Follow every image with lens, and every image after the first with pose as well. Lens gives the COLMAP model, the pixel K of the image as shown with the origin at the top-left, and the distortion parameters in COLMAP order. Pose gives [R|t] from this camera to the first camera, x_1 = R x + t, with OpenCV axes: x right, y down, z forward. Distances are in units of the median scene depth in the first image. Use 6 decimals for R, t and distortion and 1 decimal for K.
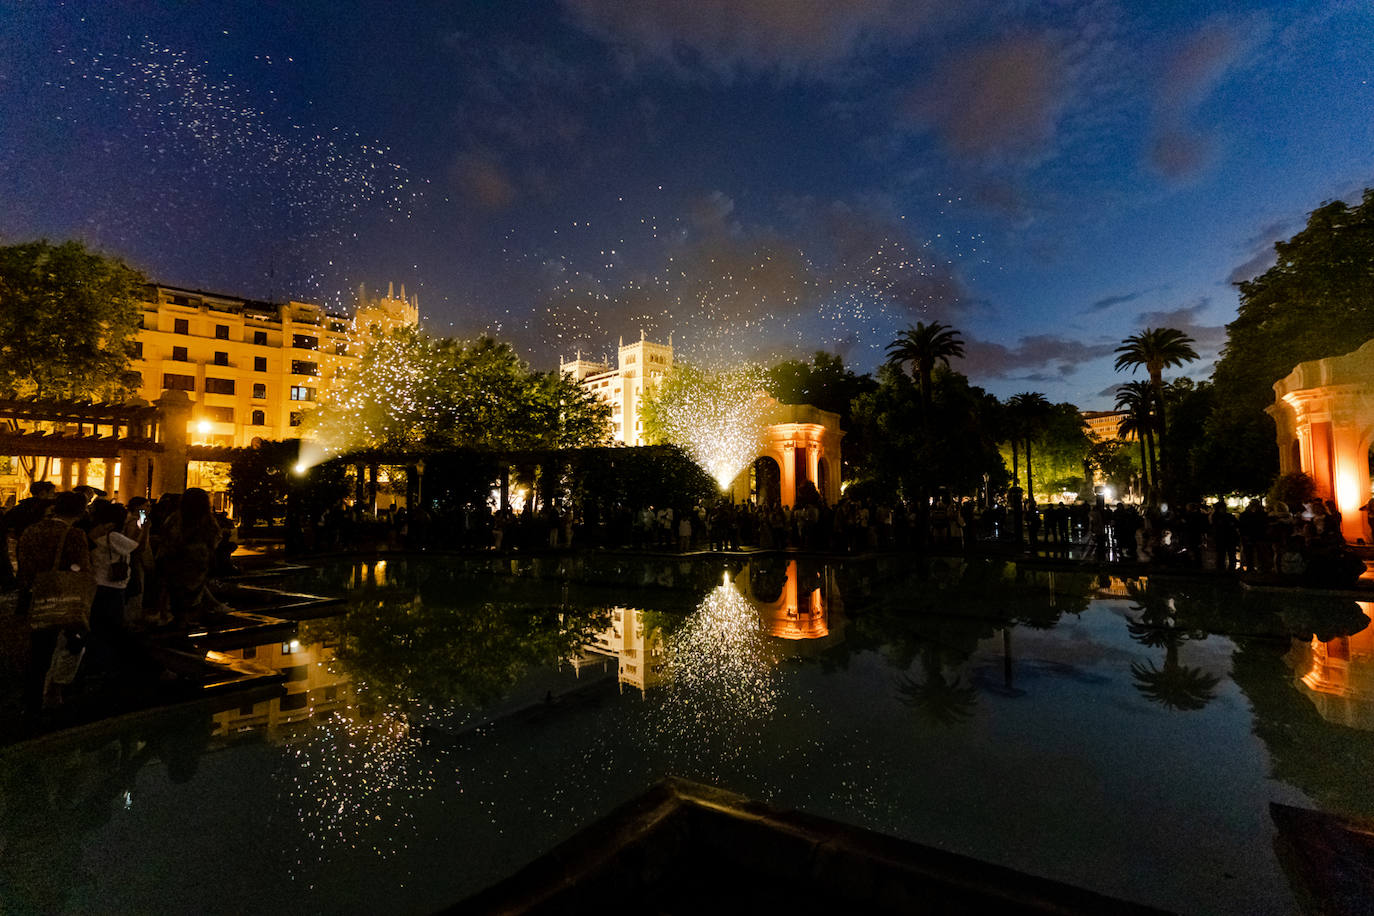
lens RADIAL K [[662.0, 0, 683.2], [0, 662.0, 462.3], [0, 0, 1]] dist [0.001213, 0.000049]
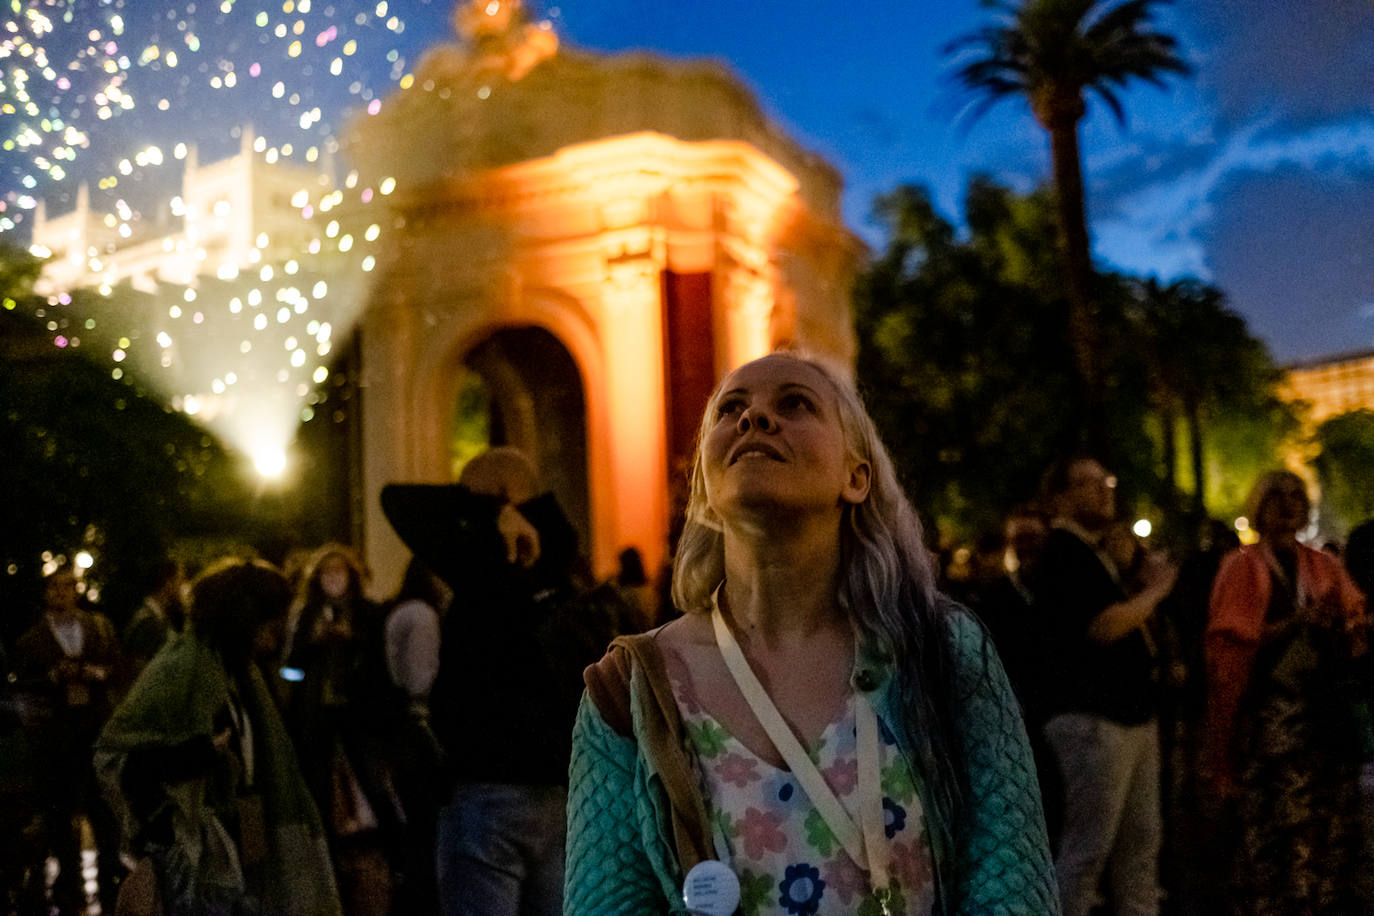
lens RADIAL K [[1417.8, 0, 688.1], [0, 1417.8, 478.4], [0, 0, 1]] dist [0.001013, -0.013484]
pose [[0.981386, -0.019240, 0.191082, 0.094747], [0.021540, 0.999718, -0.009963, 0.044271], [-0.190836, 0.013893, 0.981524, 0.580679]]
